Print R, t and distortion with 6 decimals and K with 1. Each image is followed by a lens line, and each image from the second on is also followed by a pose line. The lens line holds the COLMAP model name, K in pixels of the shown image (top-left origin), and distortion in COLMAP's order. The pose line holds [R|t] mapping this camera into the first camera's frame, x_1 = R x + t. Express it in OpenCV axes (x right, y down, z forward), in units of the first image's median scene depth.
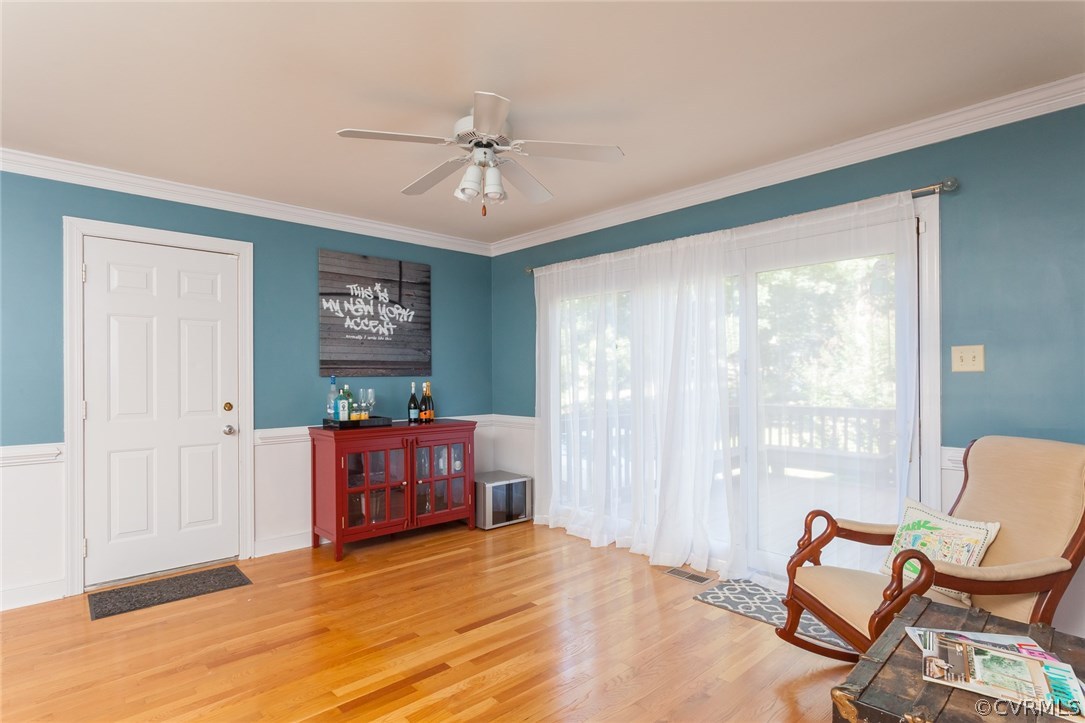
lens RADIAL K [[559.0, 0, 536.8], [0, 559.0, 375.9], [0, 0, 1]] dist [-0.002943, 0.002123]
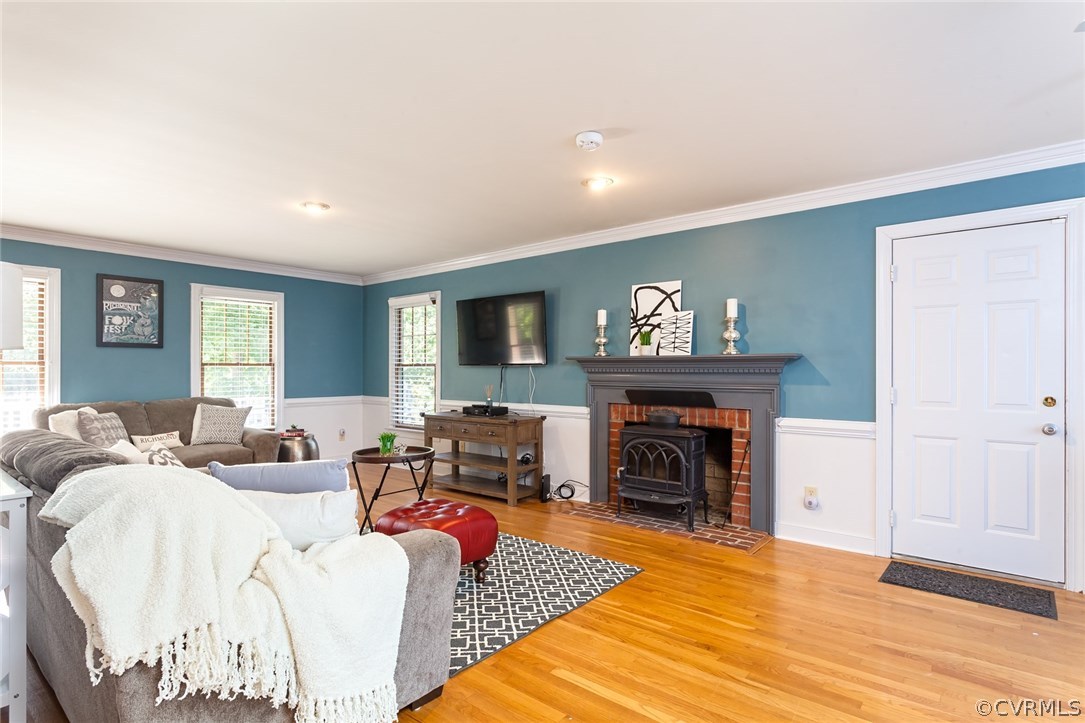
lens RADIAL K [[559.0, 0, 550.0], [0, 559.0, 364.4], [0, 0, 1]] dist [-0.002943, 0.002123]
pose [[0.131090, -0.001843, -0.991369, 0.170897], [0.003883, 0.999992, -0.001345, -0.002311], [0.991363, -0.003673, 0.131097, 0.137090]]
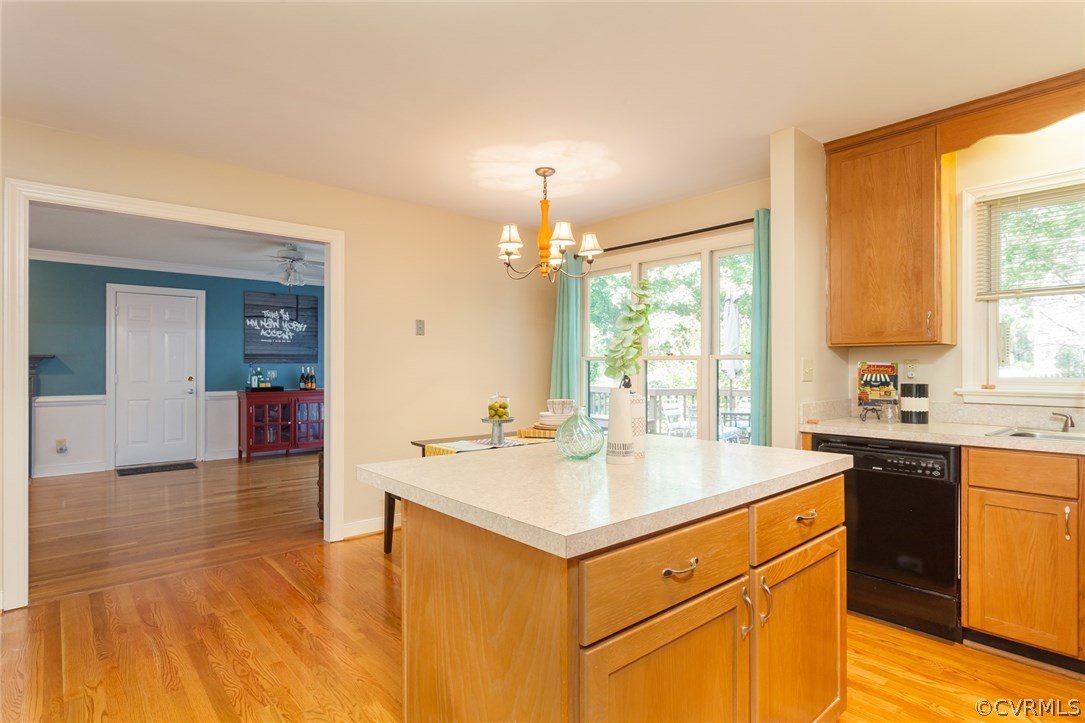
lens RADIAL K [[589.1, 0, 547.2], [0, 589.1, 361.3], [0, 0, 1]] dist [0.015011, -0.001051]
pose [[0.998409, 0.006504, -0.056012, 0.697444], [-0.006613, 0.999977, -0.001771, -0.008131], [0.056000, 0.002139, 0.998428, -0.850245]]
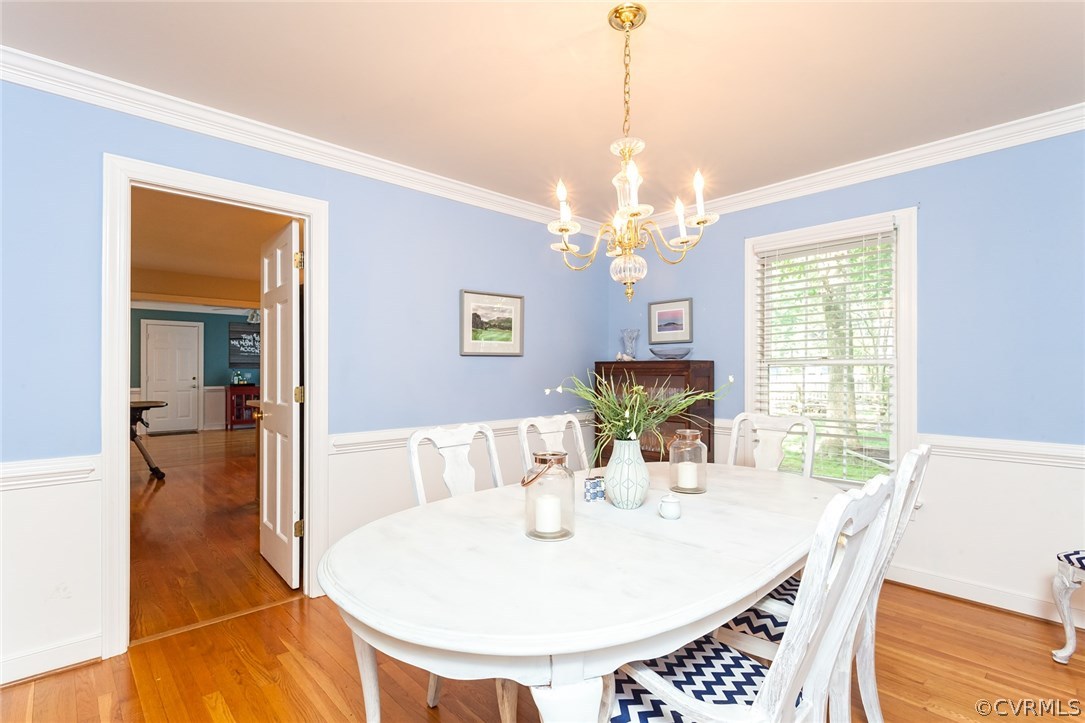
lens RADIAL K [[517.5, 0, 544.8], [0, 517.5, 365.6], [0, 0, 1]] dist [-0.004078, -0.000317]
pose [[0.999974, 0.006890, 0.002118, 1.202124], [-0.006877, 0.999959, -0.005844, -0.008730], [-0.002158, 0.005829, 0.999981, -1.613120]]
